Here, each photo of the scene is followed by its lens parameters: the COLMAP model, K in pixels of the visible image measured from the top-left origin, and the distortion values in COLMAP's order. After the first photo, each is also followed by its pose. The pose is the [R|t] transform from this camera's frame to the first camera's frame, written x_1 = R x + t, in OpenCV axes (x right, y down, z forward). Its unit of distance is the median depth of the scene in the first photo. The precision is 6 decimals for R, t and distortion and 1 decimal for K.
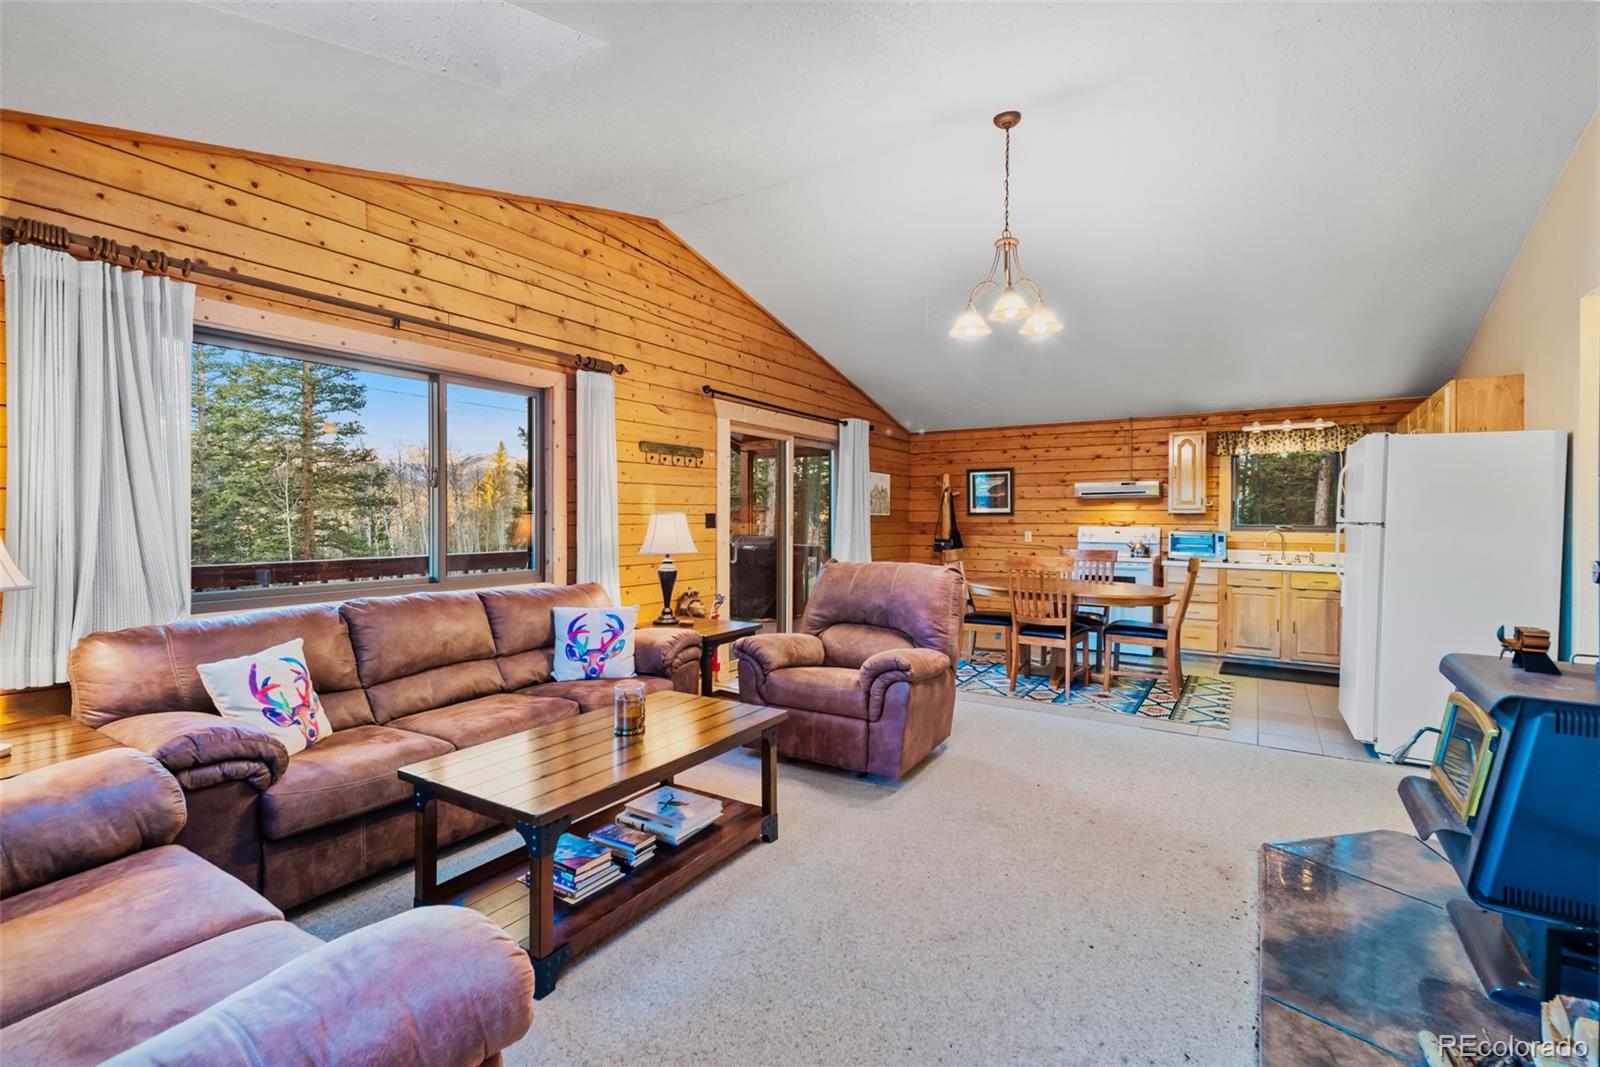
lens RADIAL K [[689.9, 0, 801.2], [0, 689.9, 538.9], [0, 0, 1]] dist [0.009181, 0.000676]
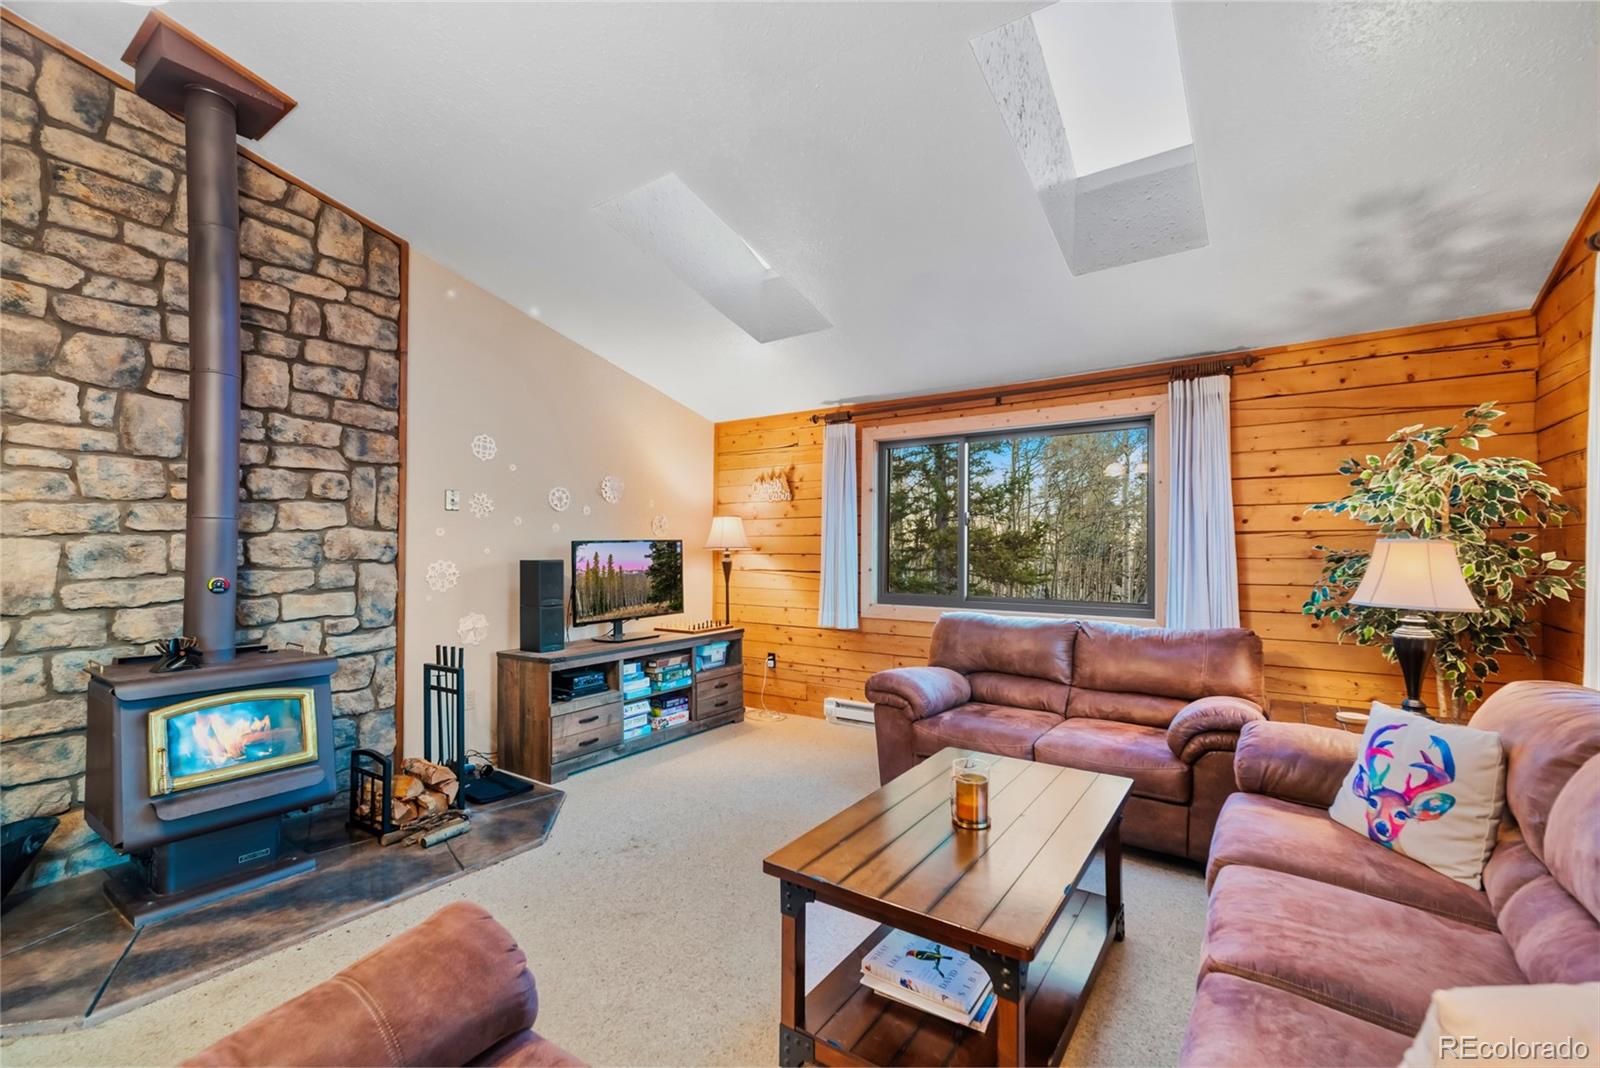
lens RADIAL K [[689.9, 0, 802.9], [0, 689.9, 536.6], [0, 0, 1]] dist [0.009181, 0.000676]
pose [[-0.999530, -0.002314, 0.030558, -0.057278], [-0.001718, 0.999808, 0.019520, -0.039926], [-0.030597, 0.019459, -0.999342, 1.200430]]
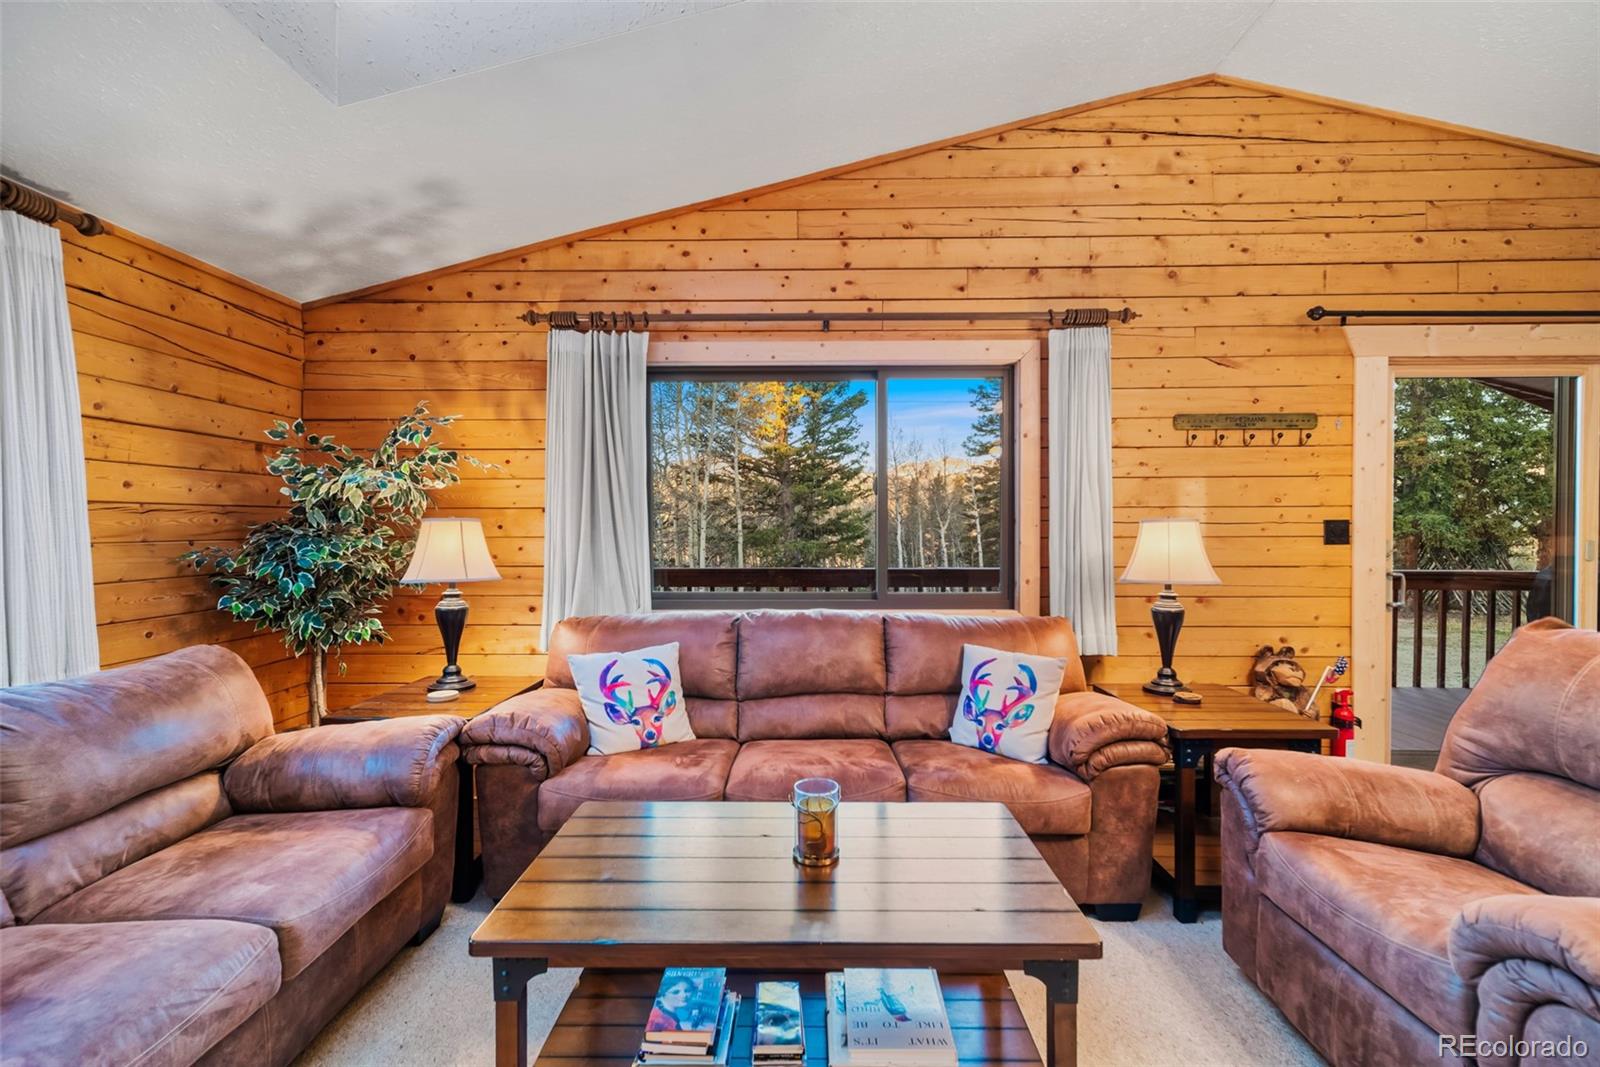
lens RADIAL K [[689.9, 0, 800.5], [0, 689.9, 539.1], [0, 0, 1]] dist [0.009181, 0.000676]
pose [[0.533182, 0.009745, -0.845944, 0.188556], [-0.025335, 0.999669, -0.004452, -0.009147], [0.845621, 0.023806, 0.533253, 0.422869]]
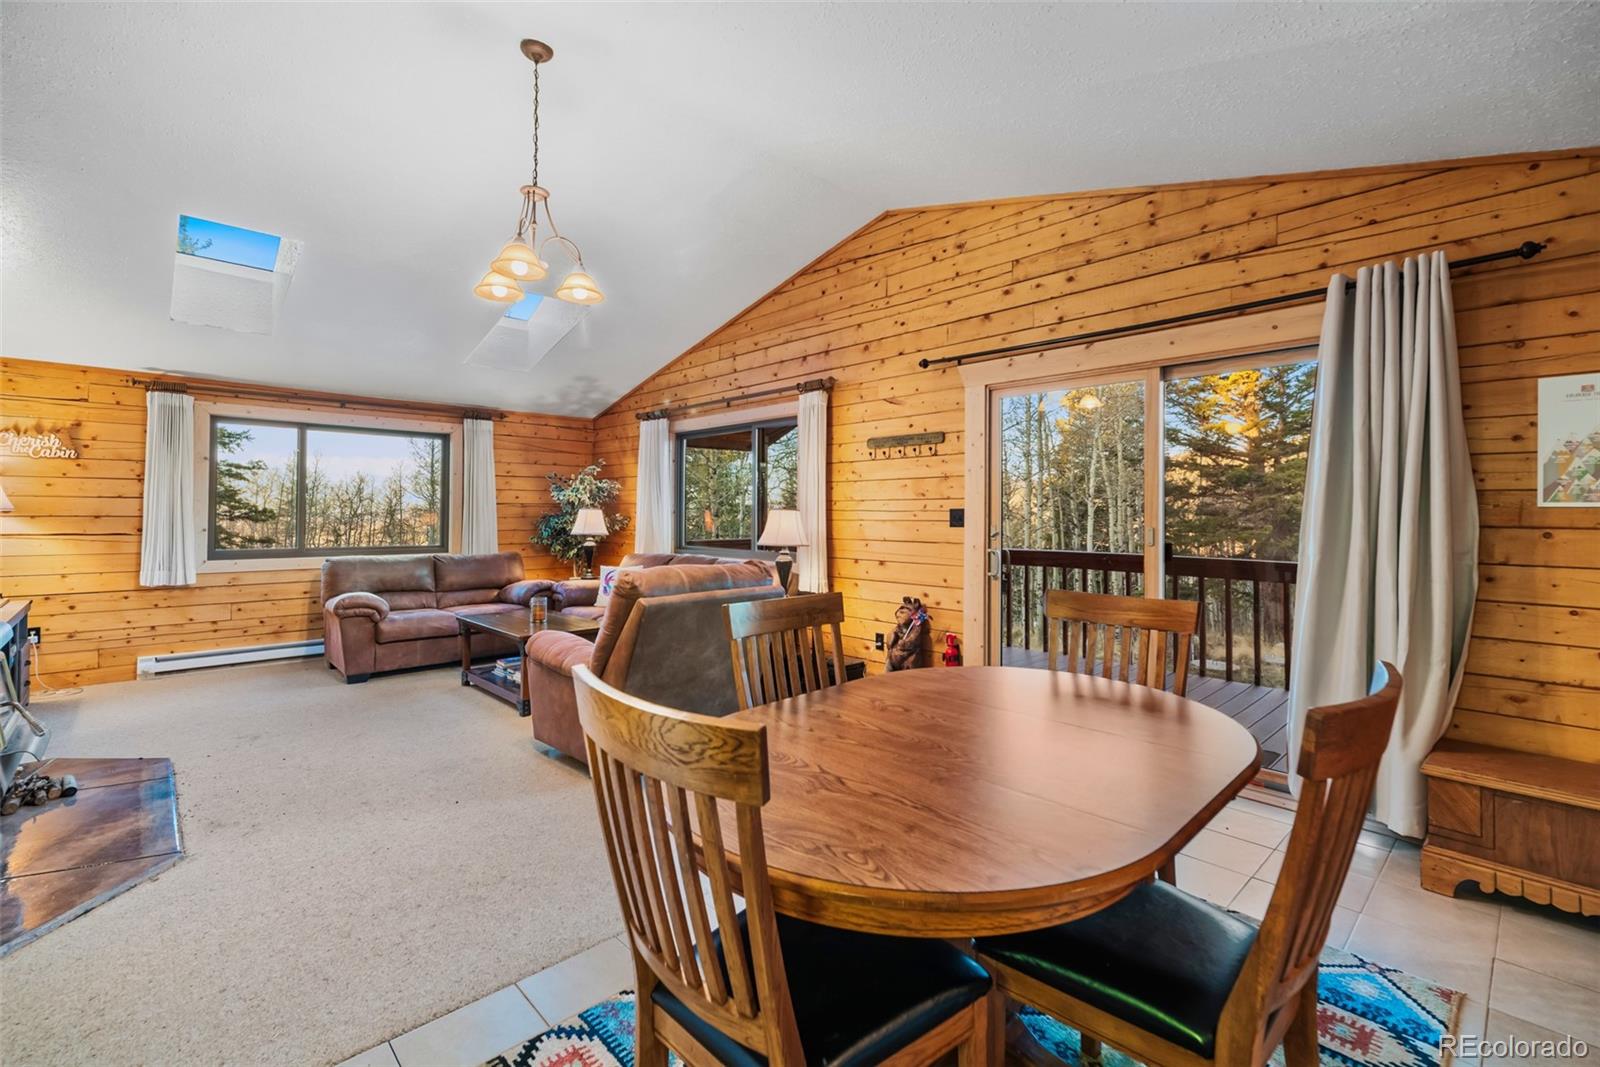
lens RADIAL K [[689.9, 0, 793.4], [0, 689.9, 501.7], [0, 0, 1]] dist [0.009181, 0.000676]
pose [[-0.234522, -0.019080, -0.971924, 0.998665], [-0.037686, 0.999234, -0.010522, -0.042903], [0.971380, 0.034160, -0.235061, 1.442121]]
